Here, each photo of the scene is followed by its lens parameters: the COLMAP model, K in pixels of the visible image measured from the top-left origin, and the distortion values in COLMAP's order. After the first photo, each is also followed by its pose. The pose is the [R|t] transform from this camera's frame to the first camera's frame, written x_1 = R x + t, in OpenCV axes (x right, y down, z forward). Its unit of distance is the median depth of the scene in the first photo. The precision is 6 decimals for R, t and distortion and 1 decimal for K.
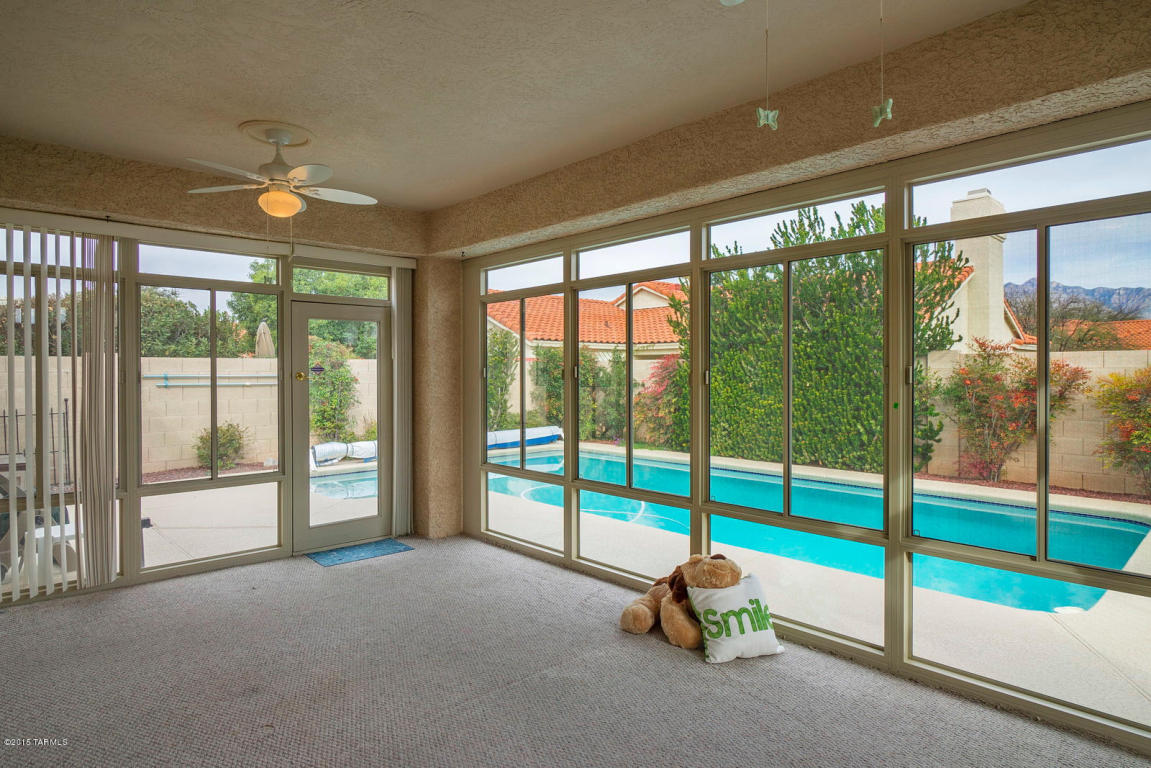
lens RADIAL K [[638.0, 0, 580.0], [0, 638.0, 375.7], [0, 0, 1]] dist [0.002197, 0.000342]
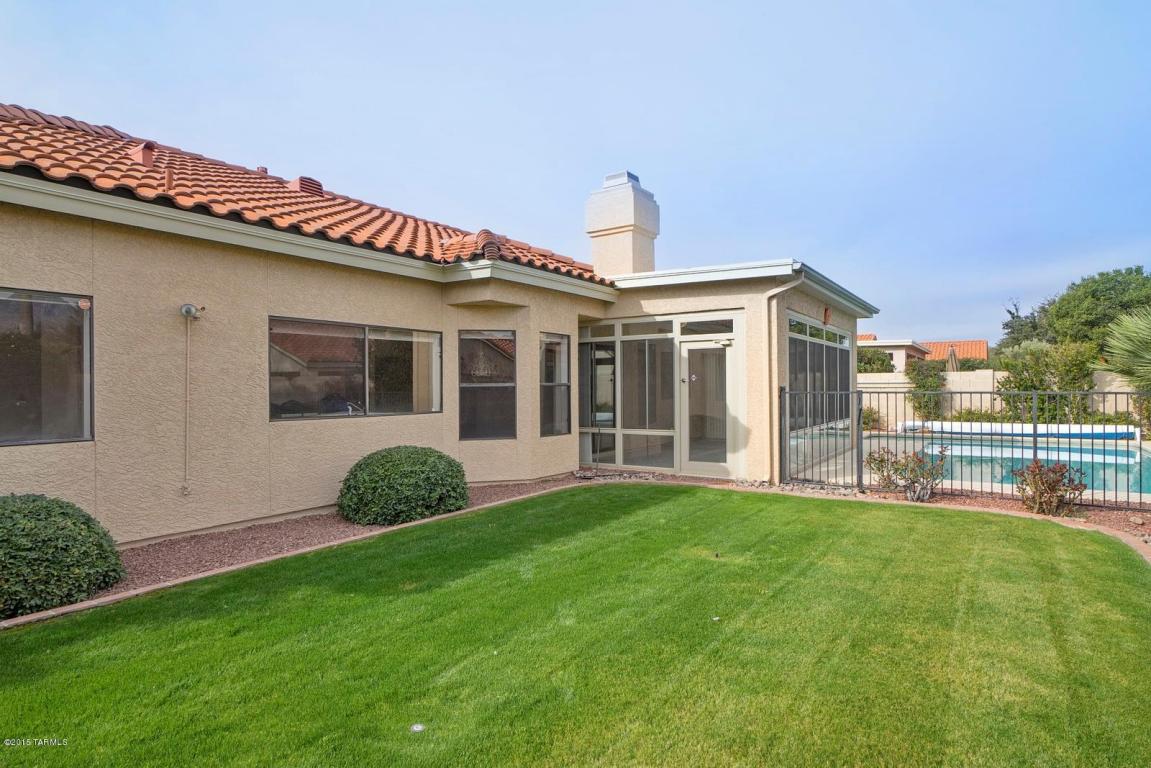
lens RADIAL K [[629.7, 0, 601.4], [0, 629.7, 385.5], [0, 0, 1]] dist [0.000026, -0.000137]
pose [[0.253051, 0.001109, -0.967452, 1.171951], [-0.000316, 0.999999, 0.001064, 0.007963], [0.967453, 0.000036, 0.253052, -0.316089]]
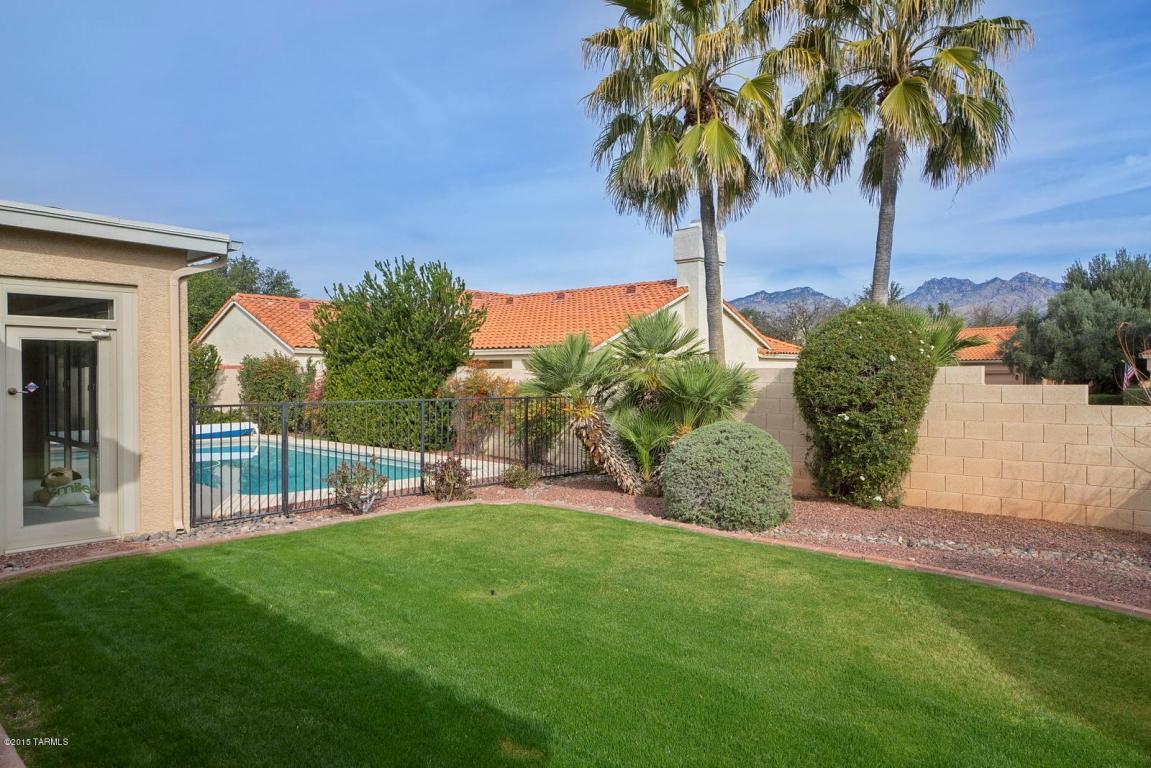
lens RADIAL K [[734.7, 0, 575.5], [0, 734.7, 384.0], [0, 0, 1]] dist [0.000266, 0.000196]
pose [[0.997394, 0.005015, 0.071972, 0.696249], [-0.005713, 0.999939, 0.009496, -0.016698], [-0.071920, -0.009883, 0.997361, -0.667057]]
